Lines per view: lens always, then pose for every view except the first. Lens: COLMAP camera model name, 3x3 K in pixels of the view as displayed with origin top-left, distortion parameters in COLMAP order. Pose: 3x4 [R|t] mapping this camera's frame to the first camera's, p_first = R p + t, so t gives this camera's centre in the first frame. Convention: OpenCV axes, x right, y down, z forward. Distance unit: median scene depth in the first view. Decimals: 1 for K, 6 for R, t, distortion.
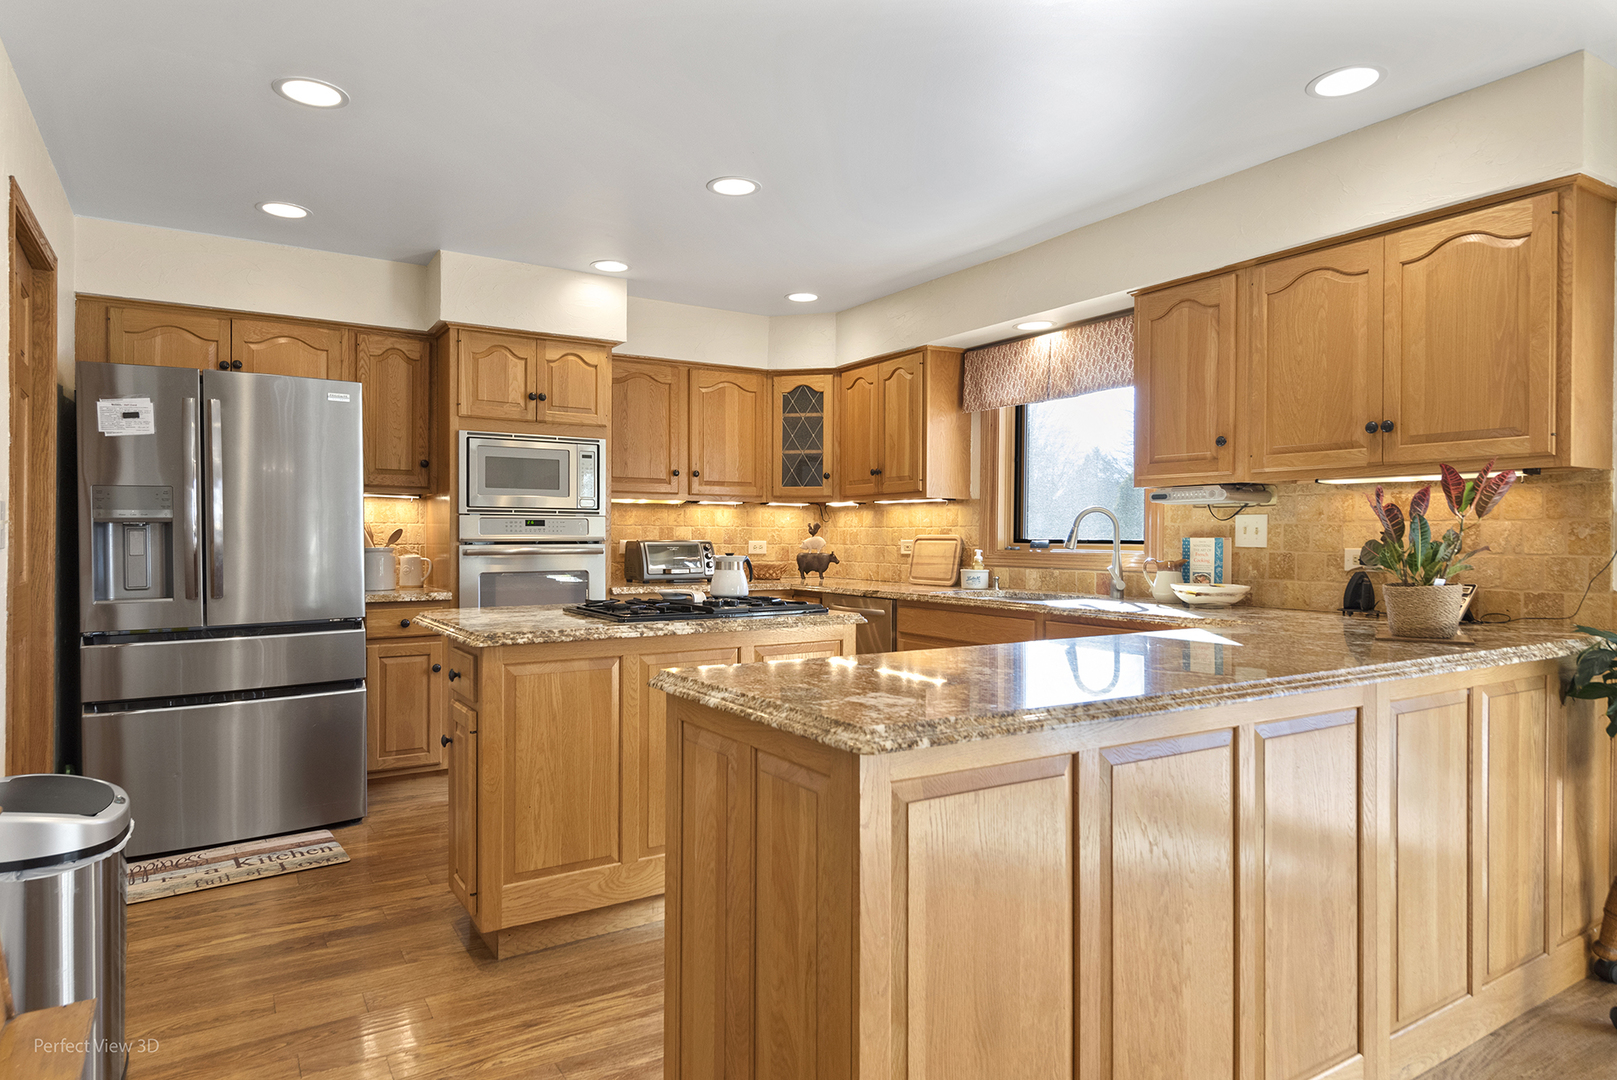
lens RADIAL K [[937.3, 0, 806.4], [0, 937.3, 549.1], [0, 0, 1]] dist [0.015909, -0.001817]
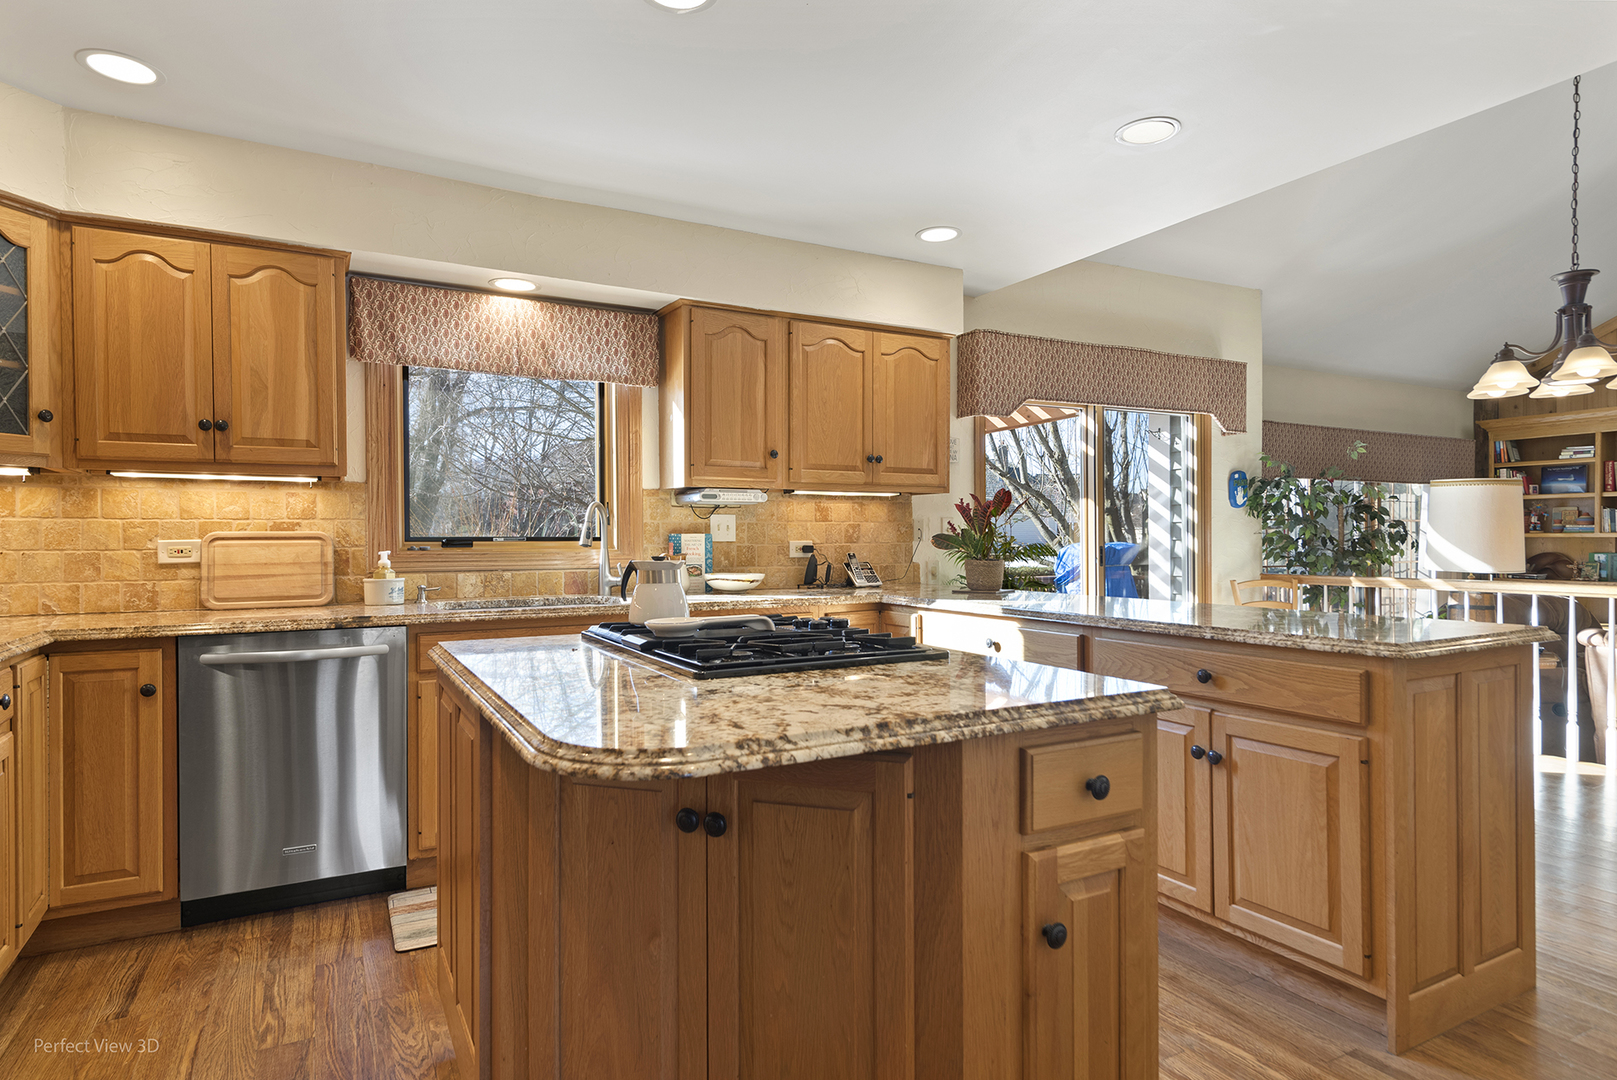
lens RADIAL K [[887.6, 0, 792.5], [0, 887.6, 548.1], [0, 0, 1]] dist [0.016605, 0.001815]
pose [[0.068256, -0.018609, 0.997494, -0.695859], [0.016085, 0.999717, 0.017550, -0.012779], [-0.997538, 0.014847, 0.068536, 0.886542]]
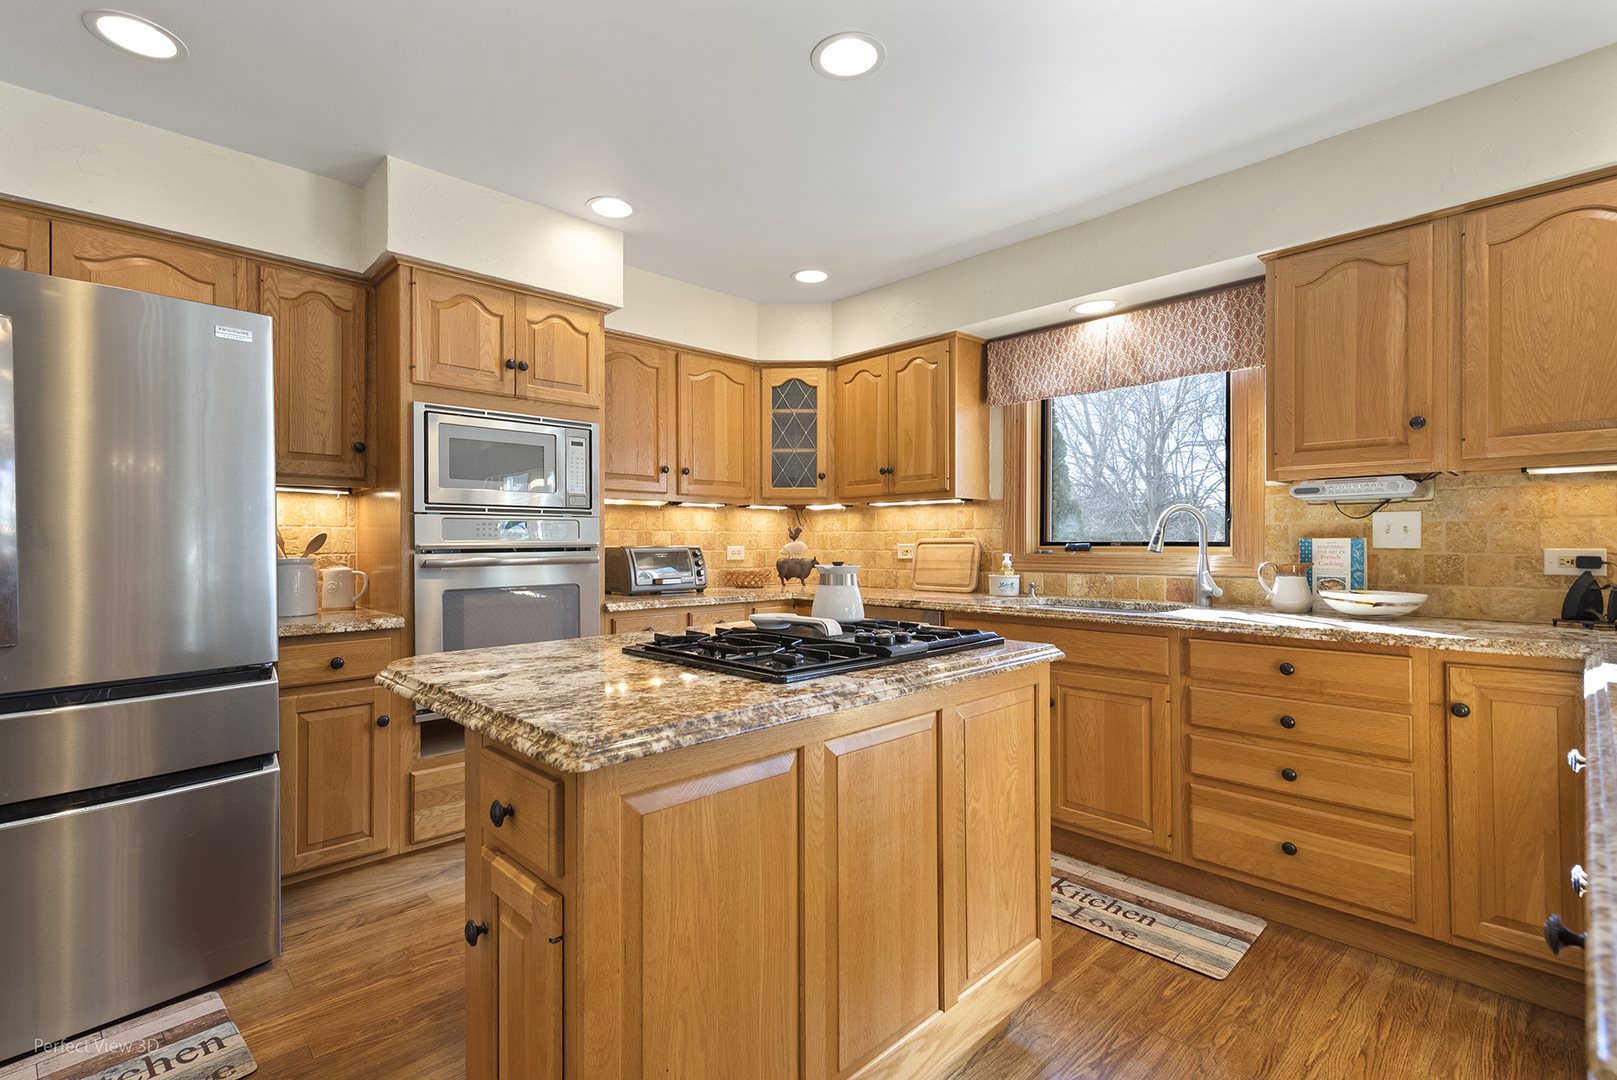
lens RADIAL K [[737.8, 0, 796.6], [0, 737.8, 544.9], [0, 0, 1]] dist [0.012182, -0.001352]
pose [[0.981010, -0.007071, 0.193829, -0.230297], [0.009172, 0.999908, -0.009945, -0.003731], [-0.193741, 0.011534, 0.980985, 0.449984]]
